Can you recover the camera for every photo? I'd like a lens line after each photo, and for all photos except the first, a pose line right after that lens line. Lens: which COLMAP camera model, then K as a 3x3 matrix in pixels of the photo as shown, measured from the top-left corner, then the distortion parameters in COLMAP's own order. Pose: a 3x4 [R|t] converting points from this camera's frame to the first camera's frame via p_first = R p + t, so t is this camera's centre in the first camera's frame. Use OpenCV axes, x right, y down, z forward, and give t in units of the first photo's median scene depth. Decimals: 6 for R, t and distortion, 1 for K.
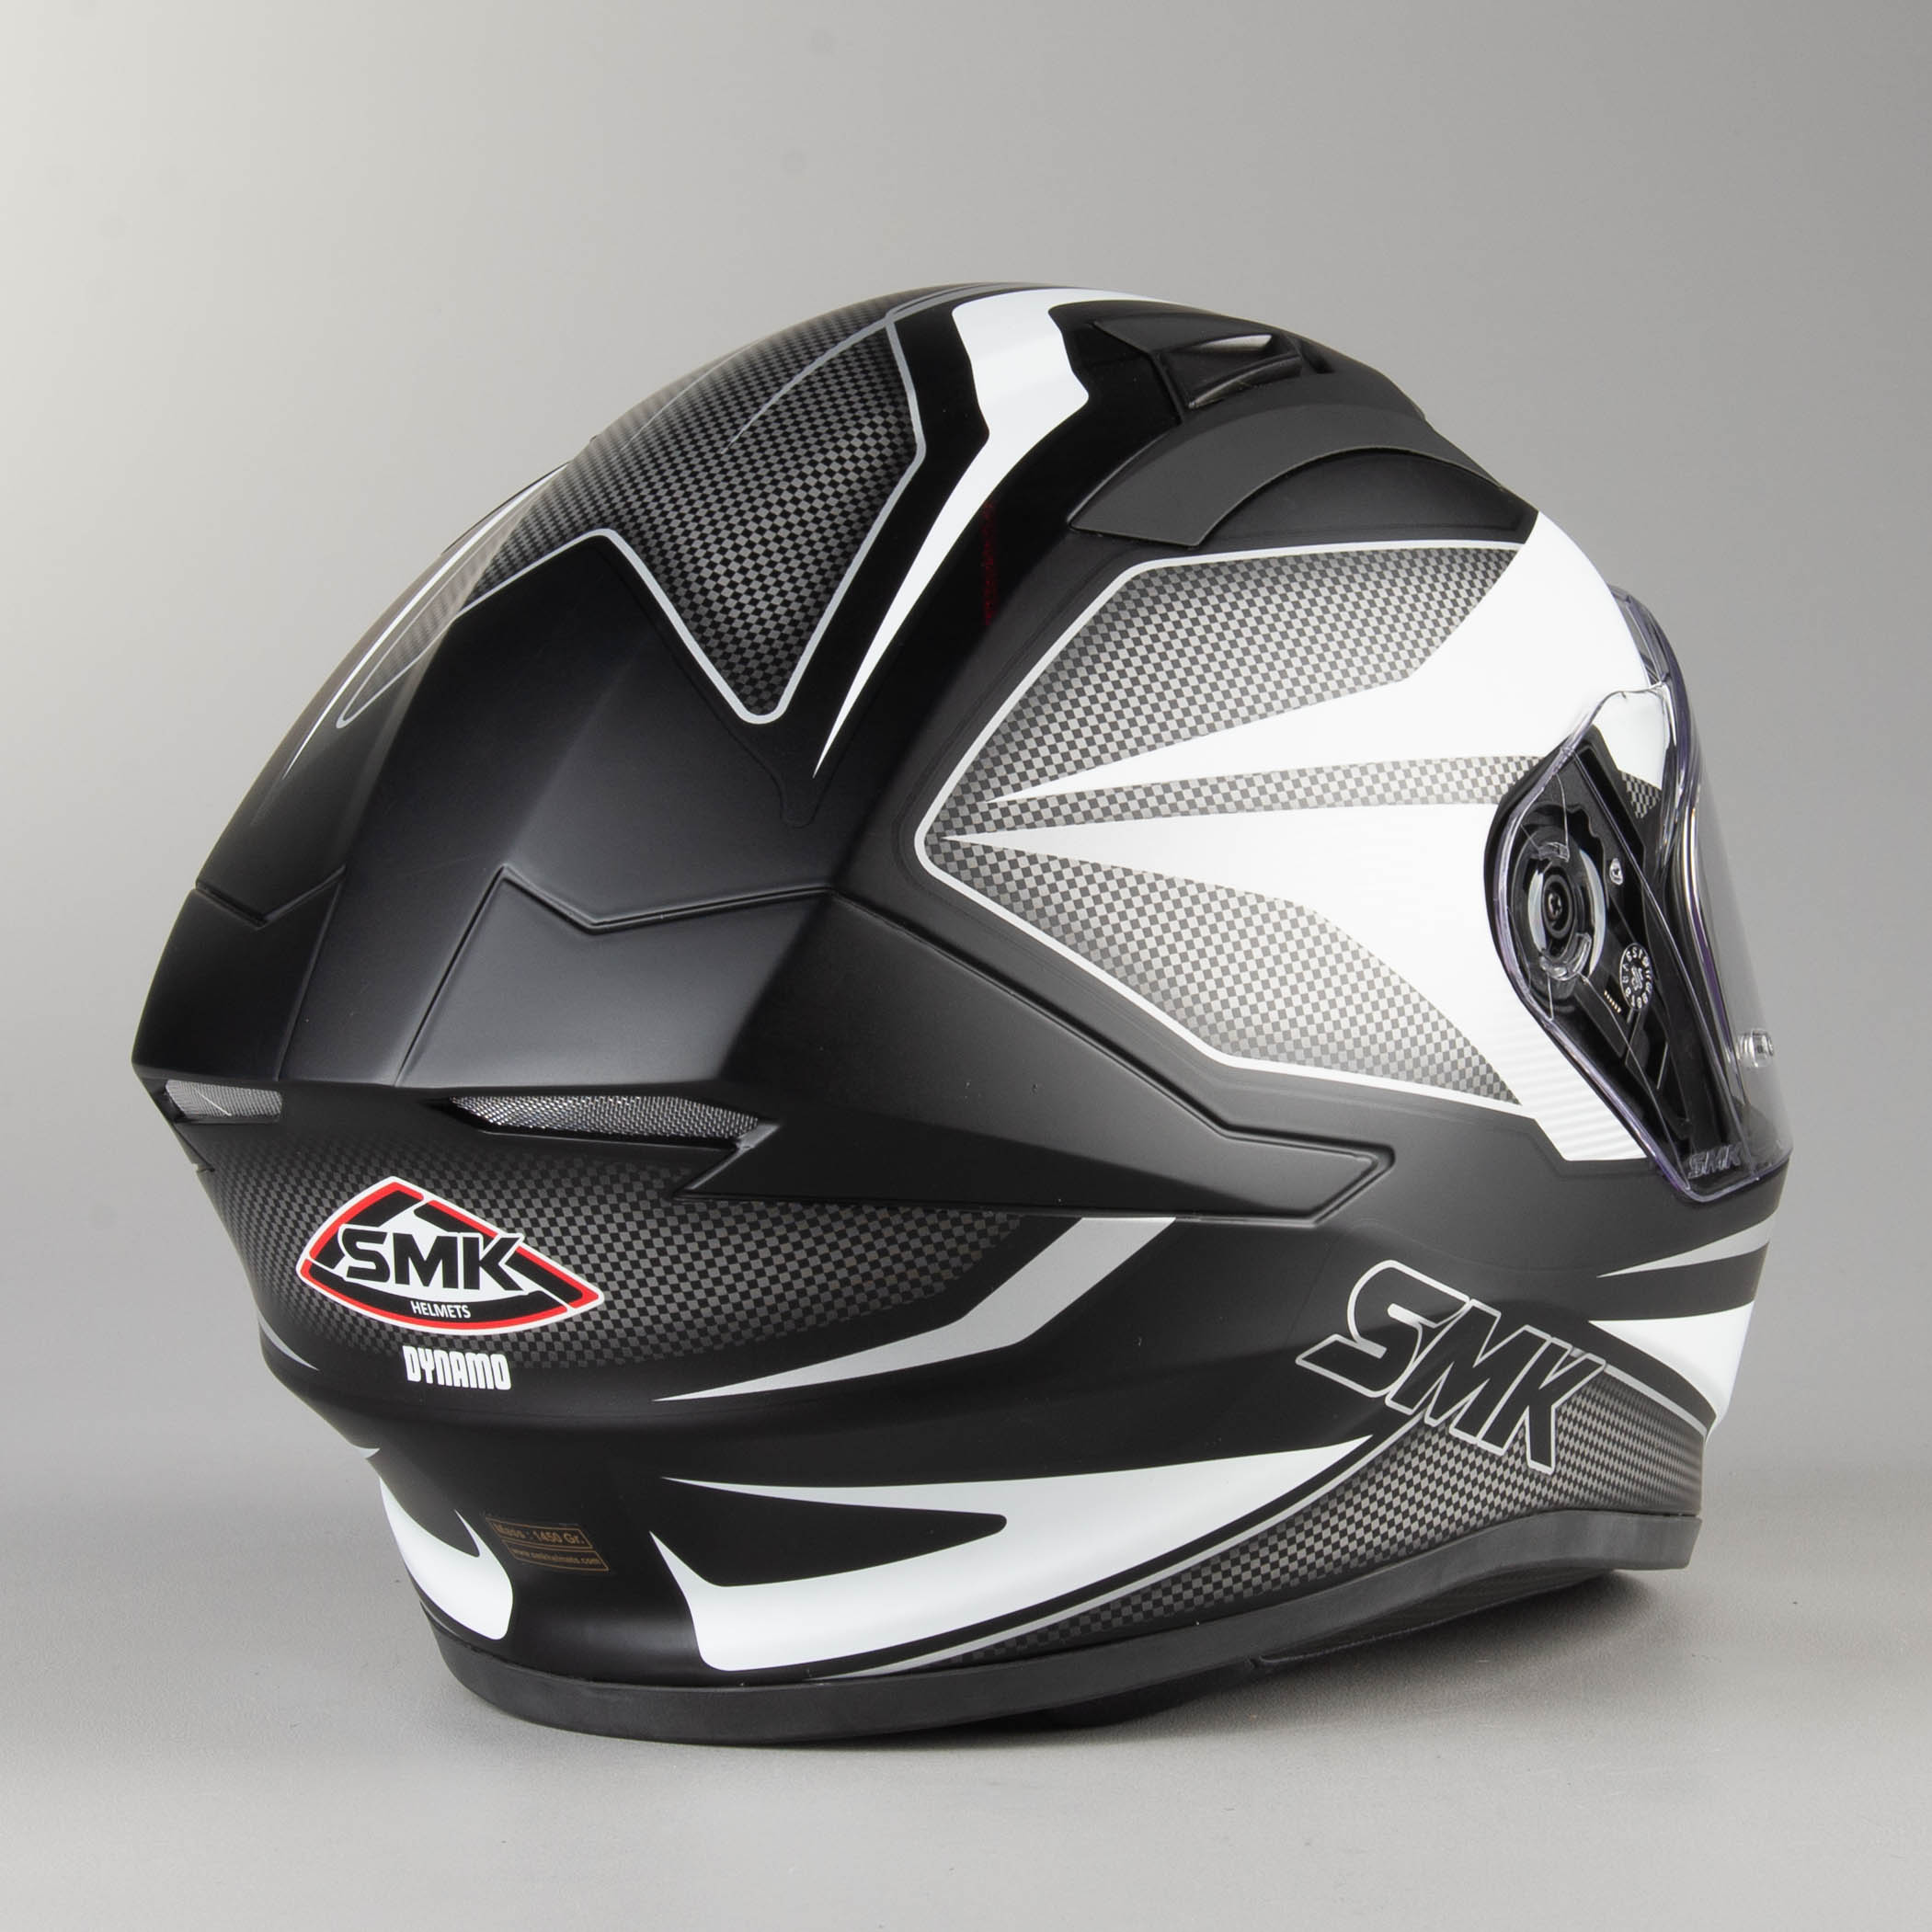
lens RADIAL K [[5239.8, 0, 967.1], [0, 5239.8, 968.7], [0, 0, 1]] dist [-0.051616, 0.000000]
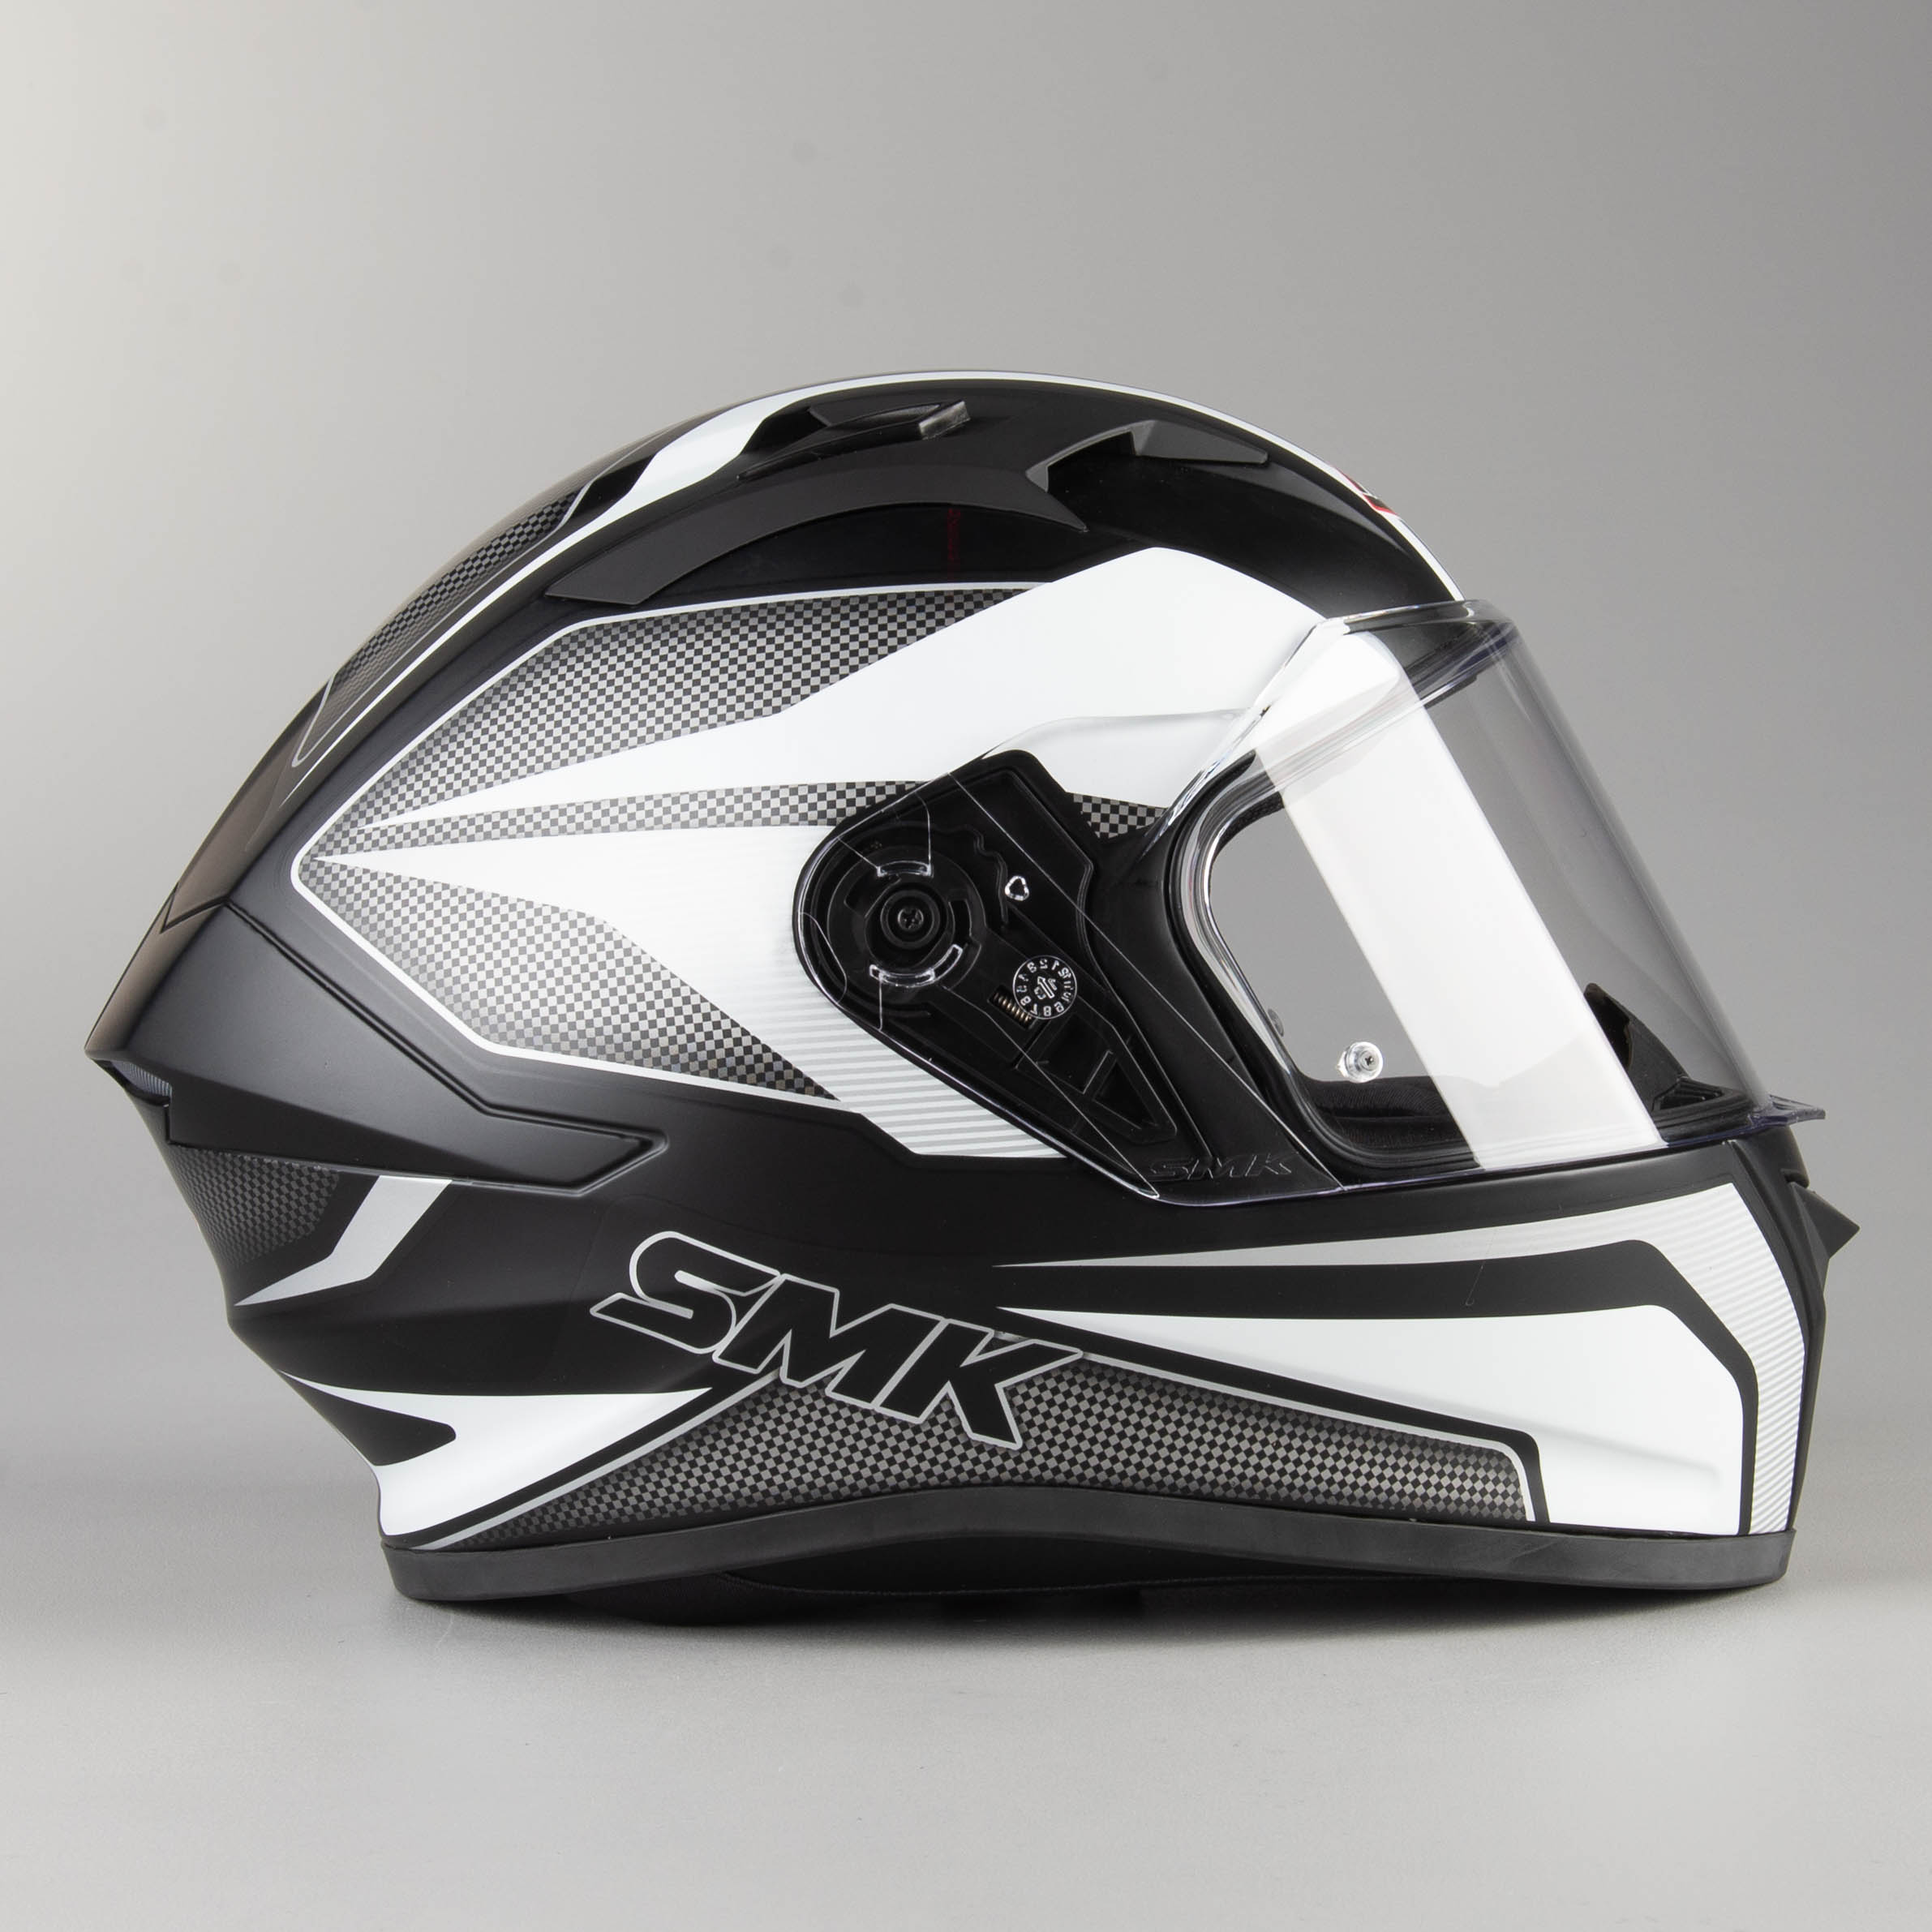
lens RADIAL K [[5239.8, 0, 970.6], [0, 5239.8, 964.2], [0, 0, 1]] dist [-0.051616, 0.000000]
pose [[0.631181, 0.014370, -0.775502, 0.986420], [-0.015468, 0.999863, 0.005938, -0.009467], [0.775481, 0.008248, 0.631317, 0.332574]]
